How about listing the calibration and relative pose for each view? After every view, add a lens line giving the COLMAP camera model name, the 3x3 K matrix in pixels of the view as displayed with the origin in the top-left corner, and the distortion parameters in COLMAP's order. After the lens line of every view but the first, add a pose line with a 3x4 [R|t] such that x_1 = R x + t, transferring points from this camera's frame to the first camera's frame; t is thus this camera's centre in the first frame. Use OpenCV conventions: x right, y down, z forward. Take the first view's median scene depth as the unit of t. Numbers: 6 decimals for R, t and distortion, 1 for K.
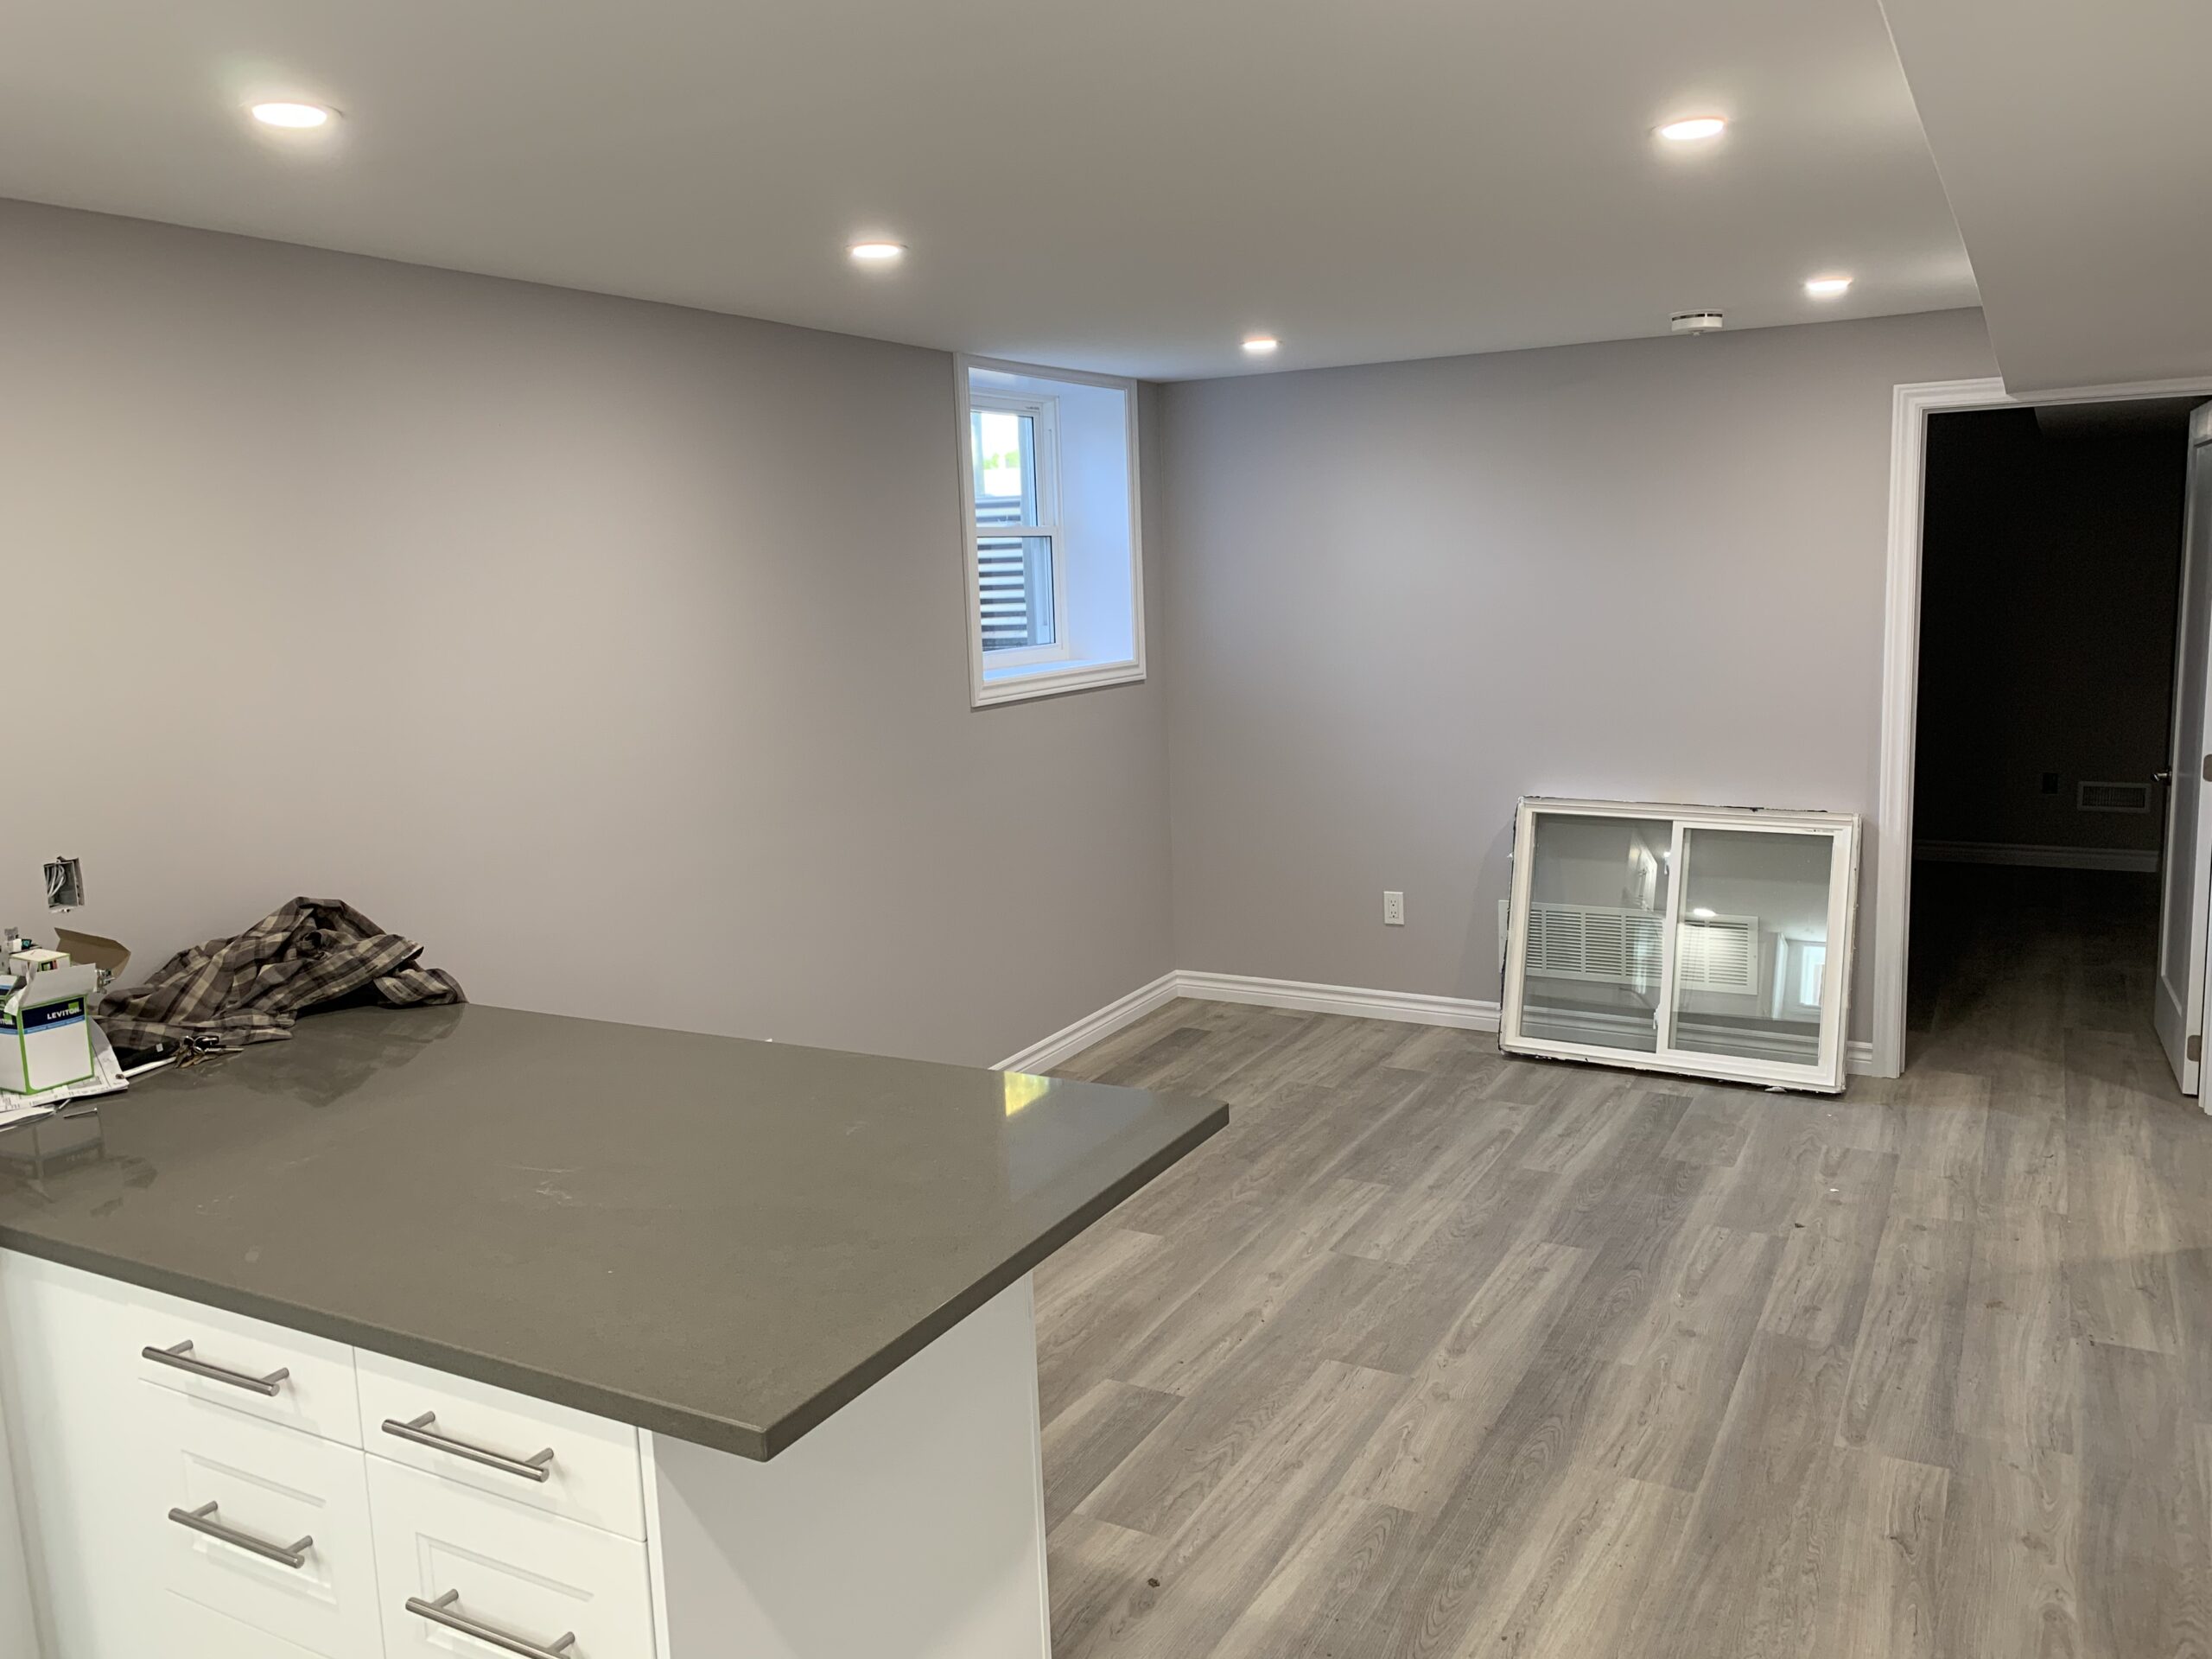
lens RADIAL K [[1699.3, 0, 1106.0], [0, 1699.3, 829.5], [0, 0, 1]] dist [-0.000159, -0.002857]
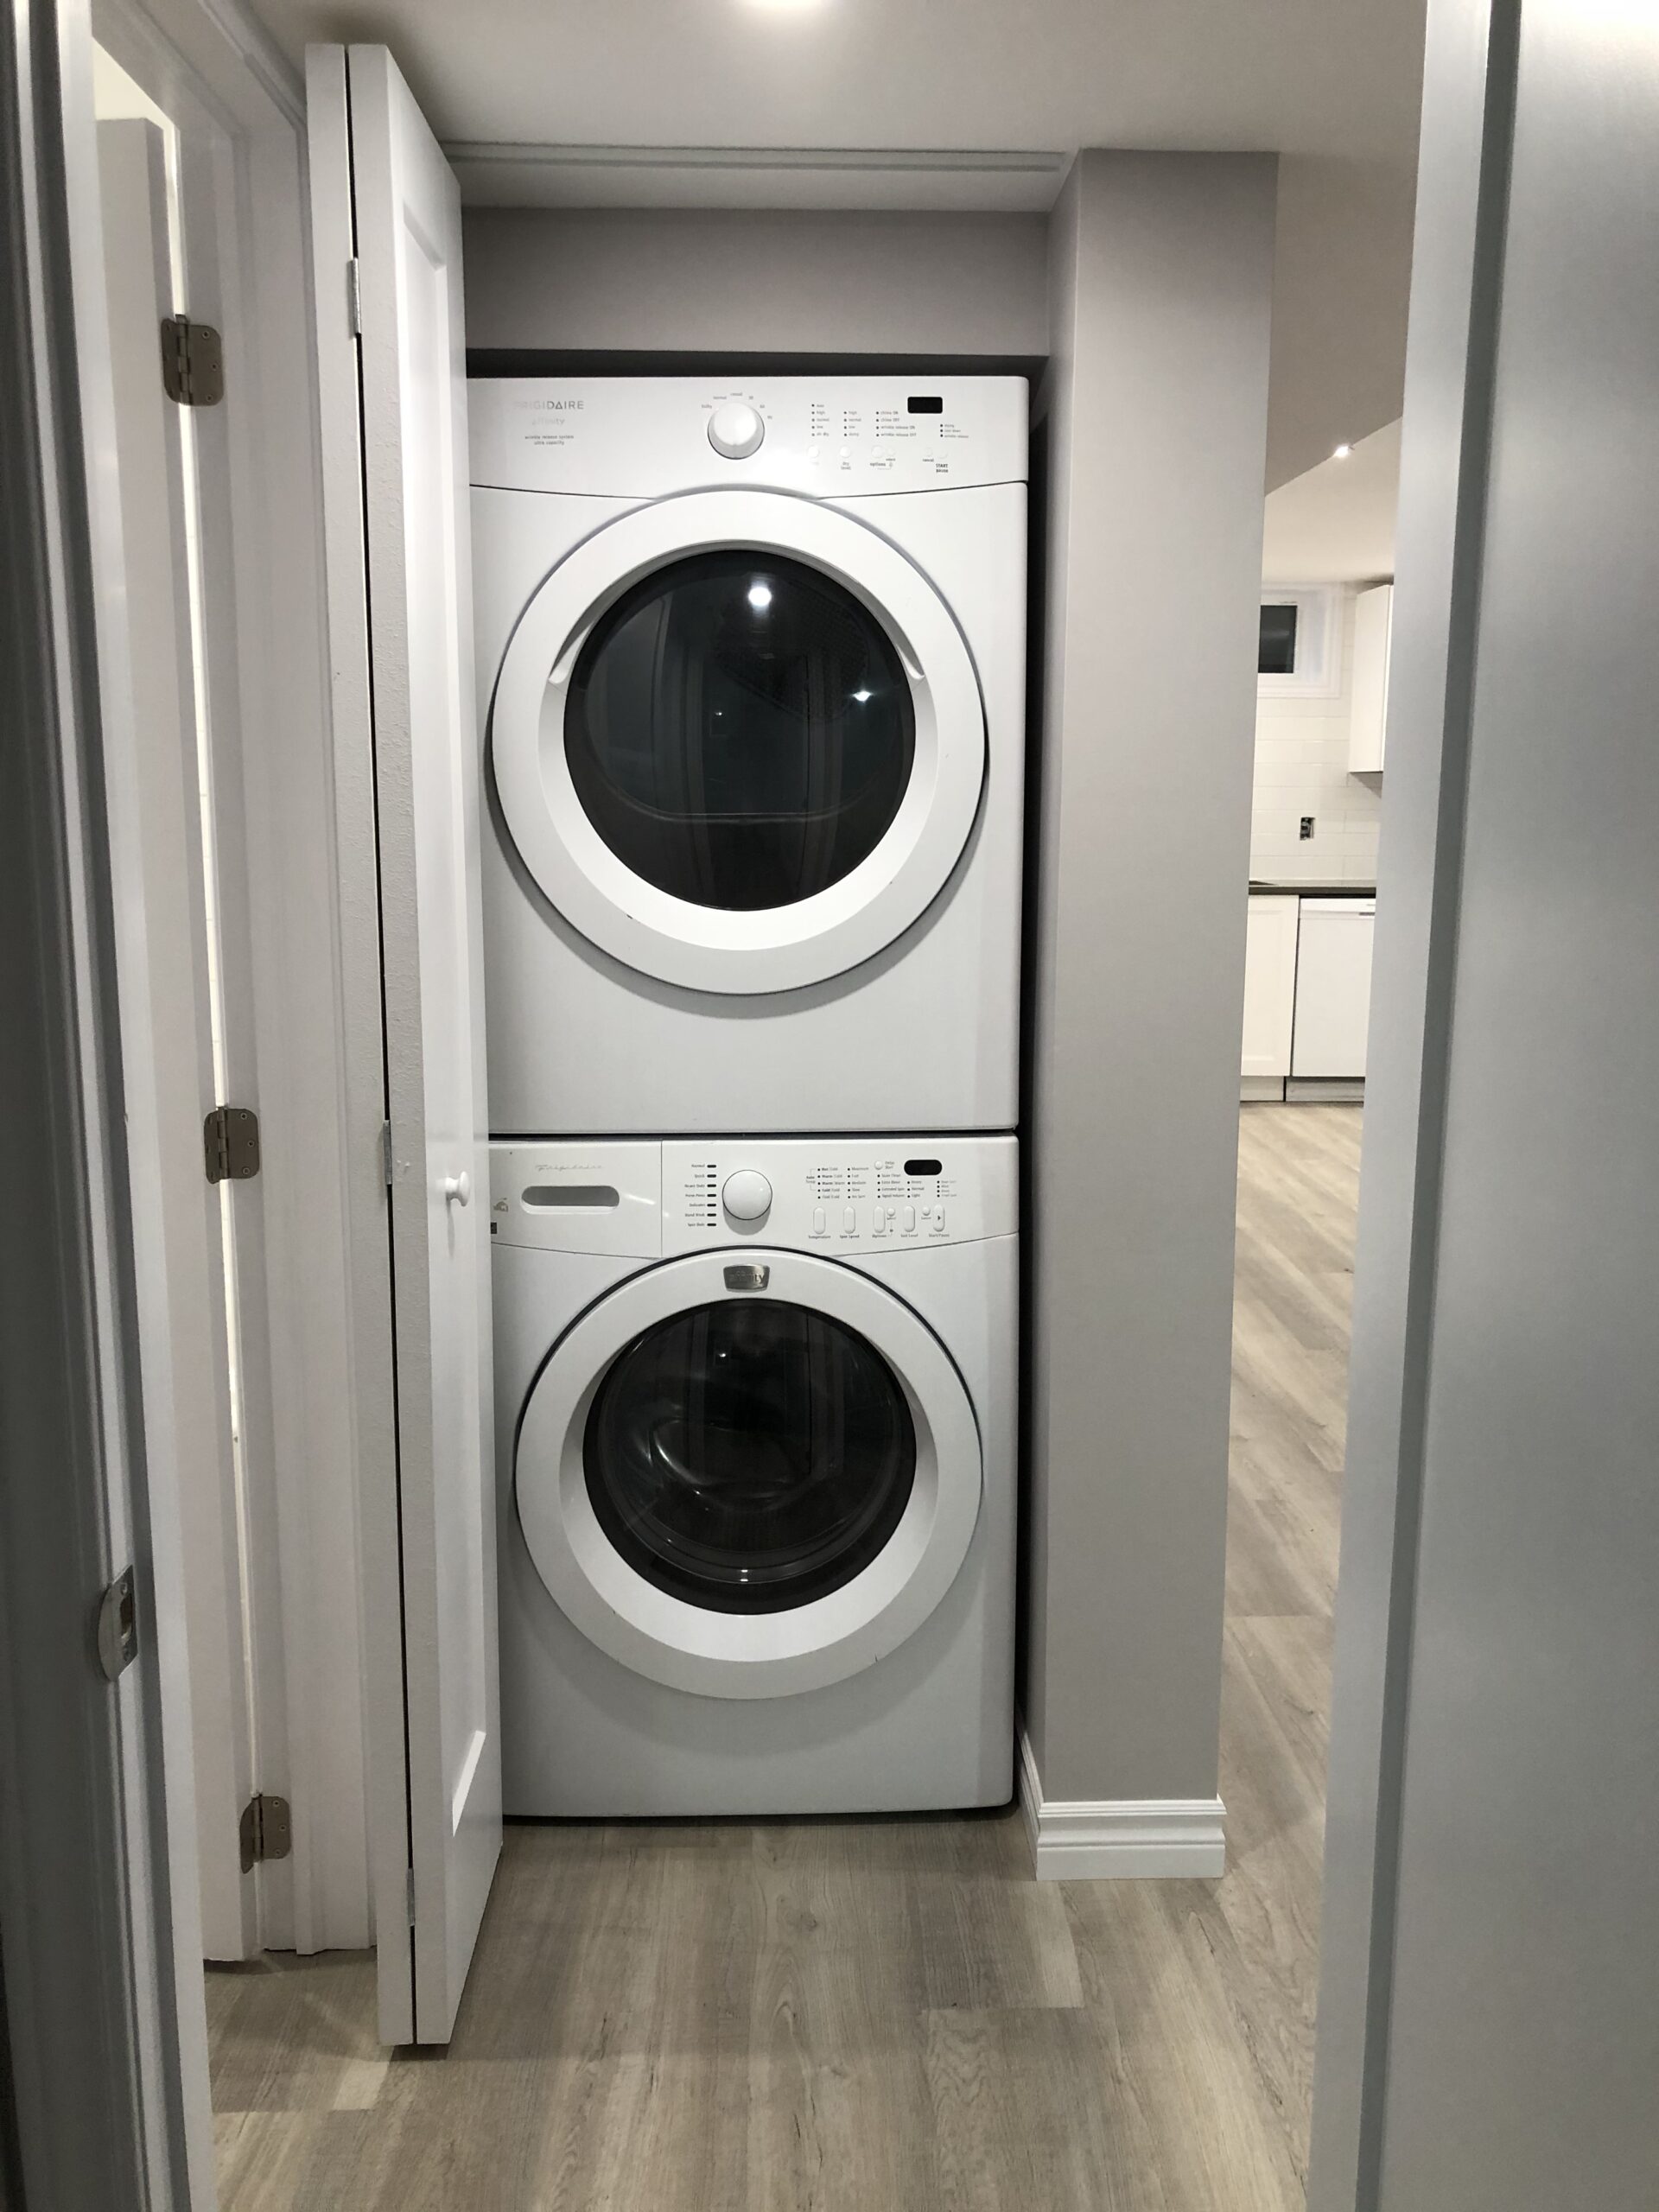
lens RADIAL K [[1820.3, 0, 790.6], [0, 1820.3, 1101.6], [0, 0, 1]] dist [0.010803, 0.011649]
pose [[-0.871799, 0.114271, -0.476349, 1.122322], [-0.048721, 0.947364, 0.316431, -0.186071], [0.487435, 0.299073, -0.820343, 1.439758]]
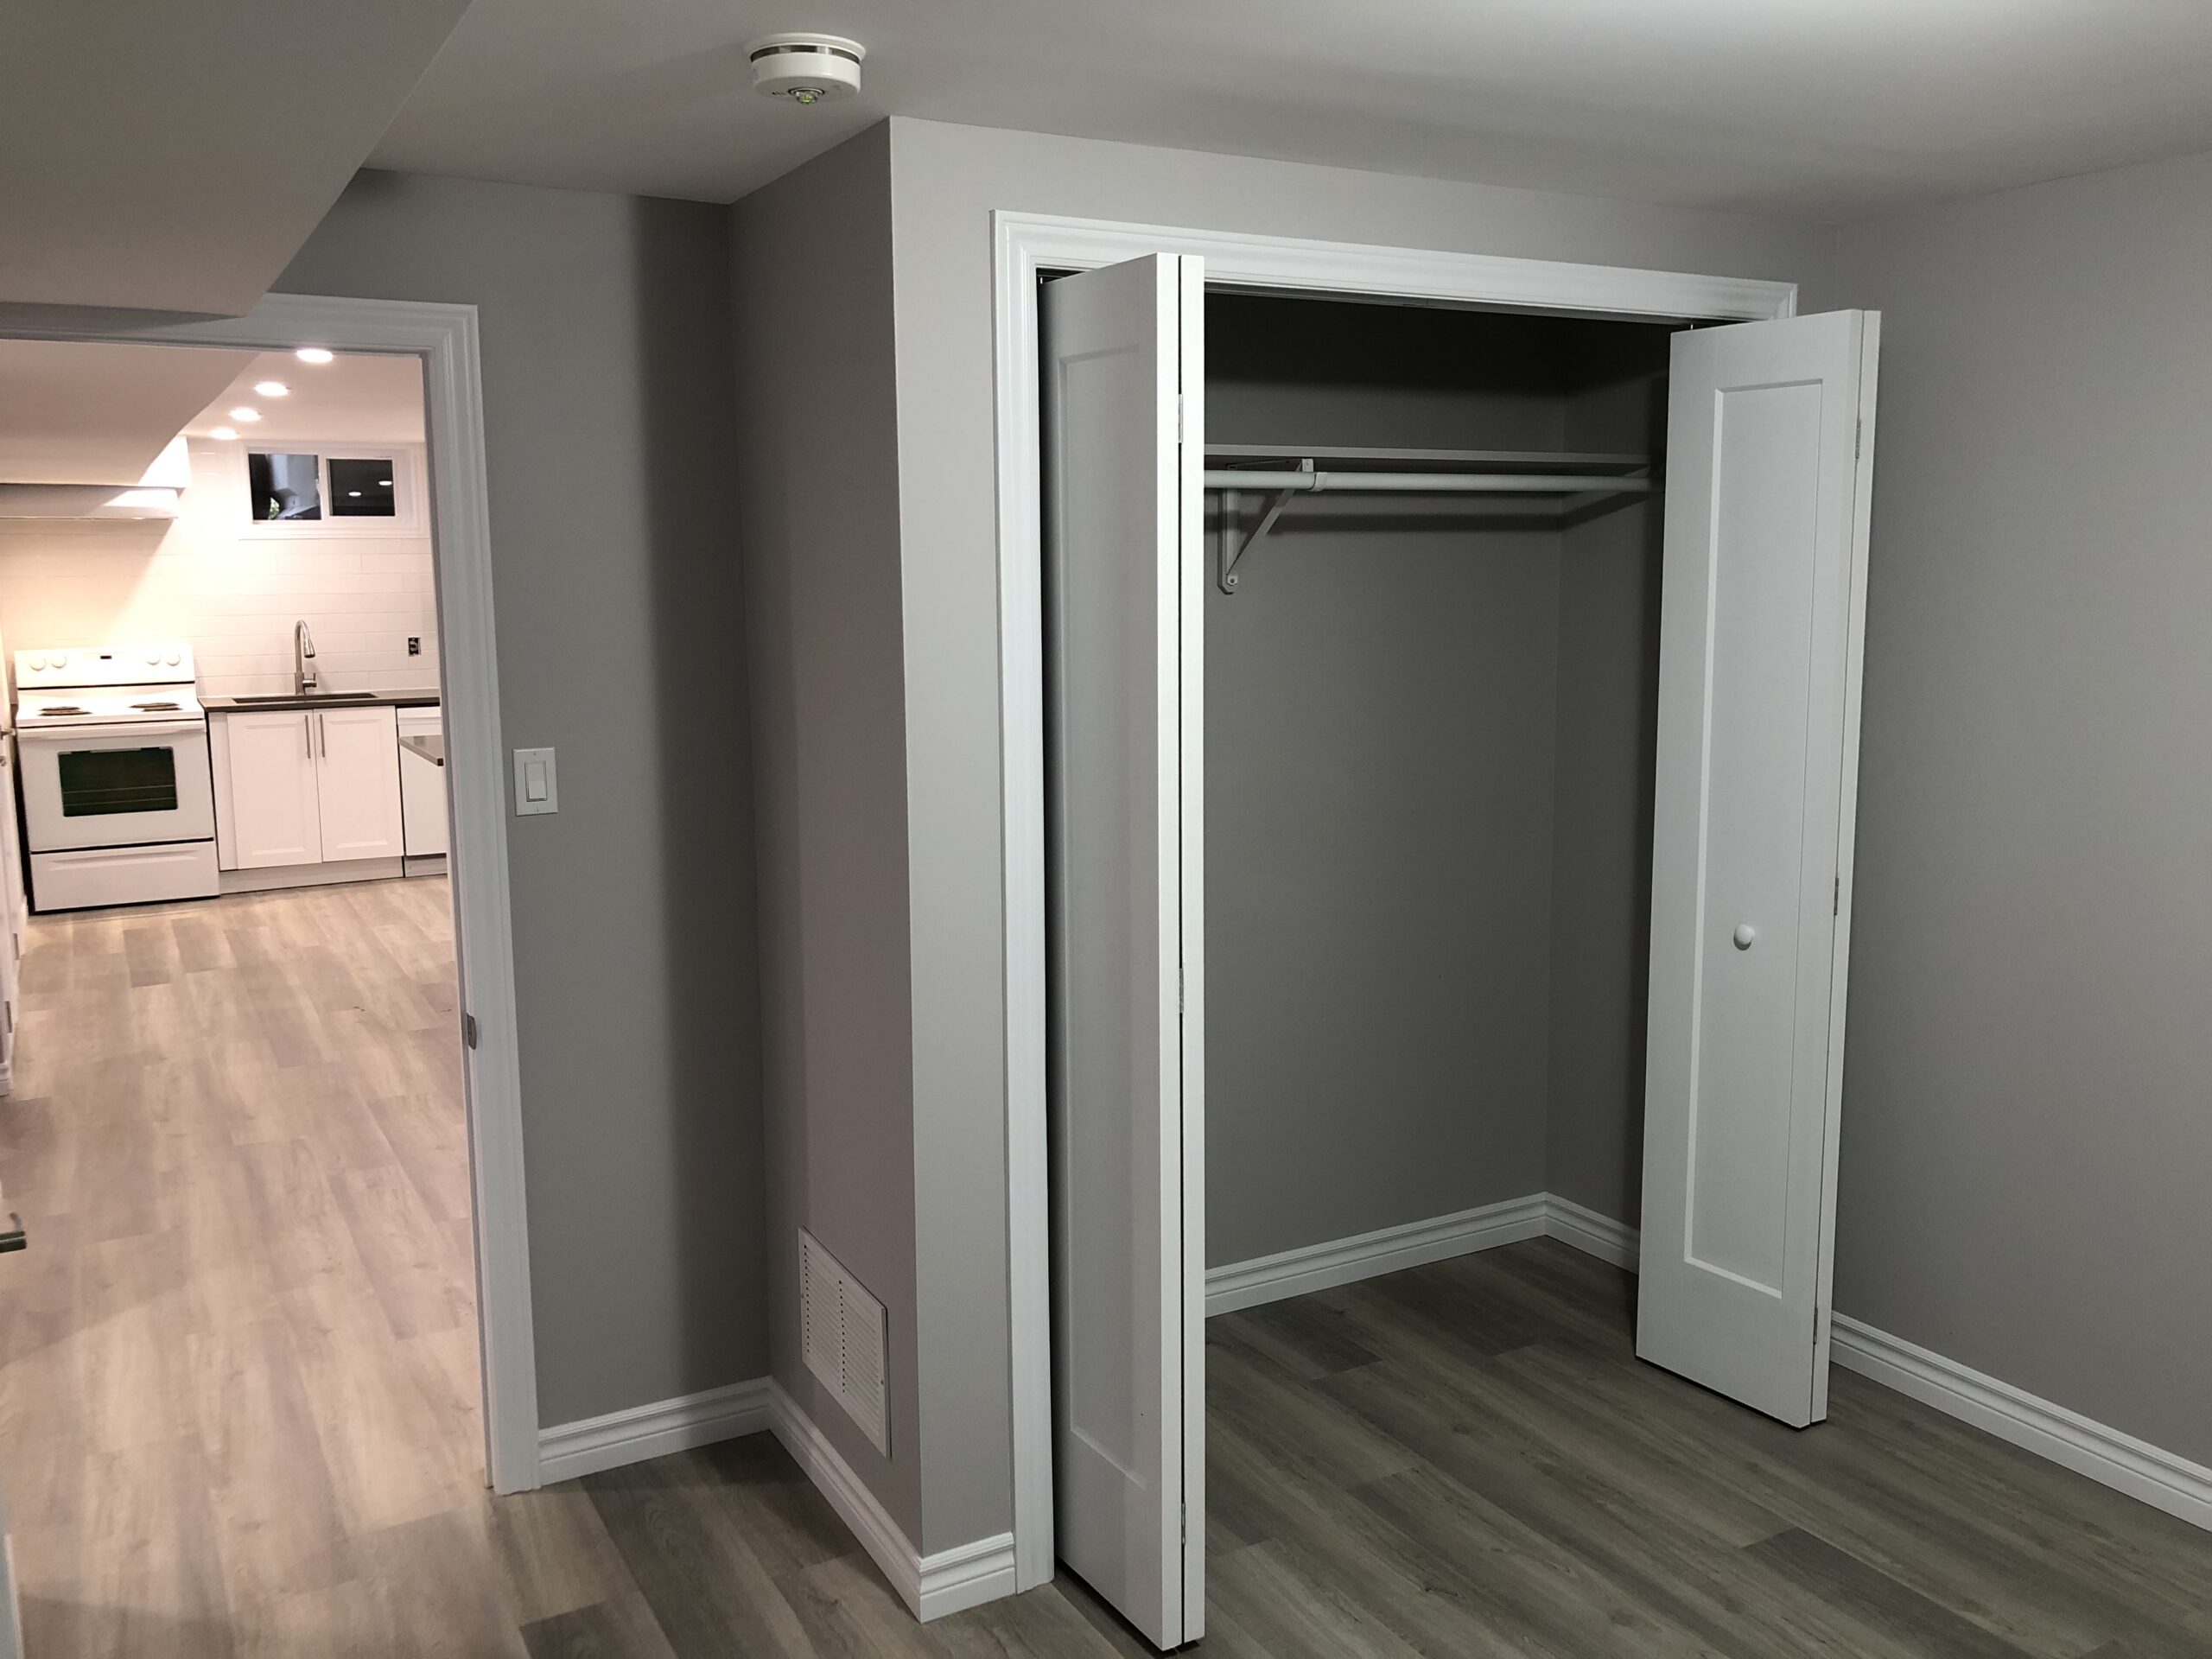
lens RADIAL K [[1820.3, 0, 1106.0], [0, 1820.3, 829.5], [0, 0, 1]] dist [0.010803, 0.011649]
pose [[-0.526968, 0.166892, -0.833338, 1.199531], [-0.104775, 0.960293, 0.258573, -0.369767], [0.843402, 0.223573, -0.488558, 2.042147]]
